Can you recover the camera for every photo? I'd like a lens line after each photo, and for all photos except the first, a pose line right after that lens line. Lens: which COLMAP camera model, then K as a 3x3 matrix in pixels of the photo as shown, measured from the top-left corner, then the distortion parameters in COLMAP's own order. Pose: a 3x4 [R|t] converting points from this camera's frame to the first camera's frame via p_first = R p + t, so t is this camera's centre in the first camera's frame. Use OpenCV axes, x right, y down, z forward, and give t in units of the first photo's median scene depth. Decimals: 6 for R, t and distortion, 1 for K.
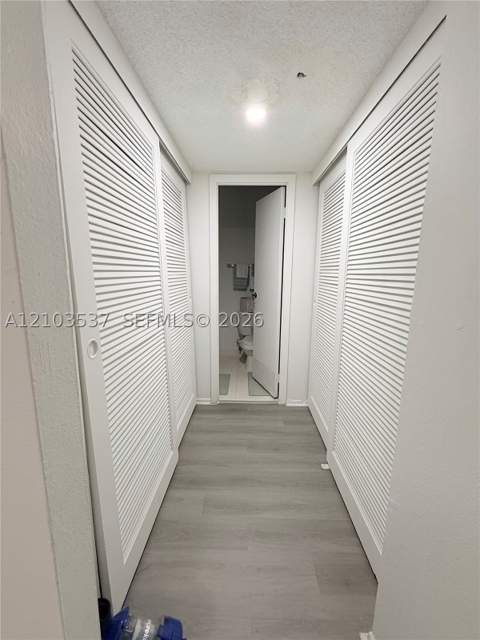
lens RADIAL K [[276.5, 0, 240.1], [0, 276.5, 320.5], [0, 0, 1]] dist [0.000075, 0.000000]
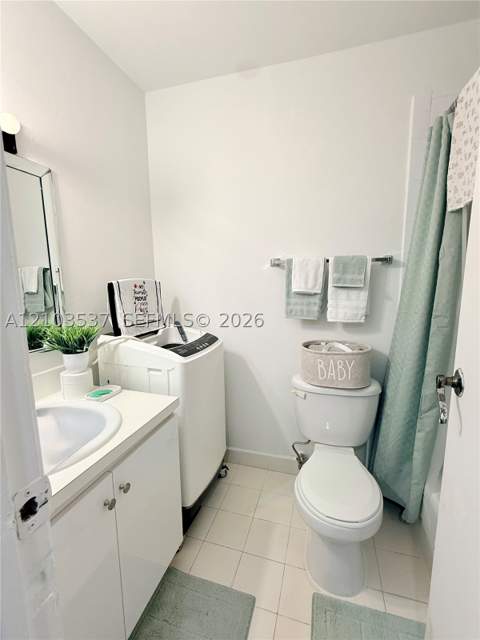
lens RADIAL K [[276.5, 0, 238.2], [0, 276.5, 320.9], [0, 0, 1]] dist [0.000075, 0.000000]
pose [[0.972574, 0.028227, -0.230874, 0.003012], [-0.029888, 0.999546, -0.003698, -0.108538], [0.230664, 0.010496, 0.972977, 0.584784]]
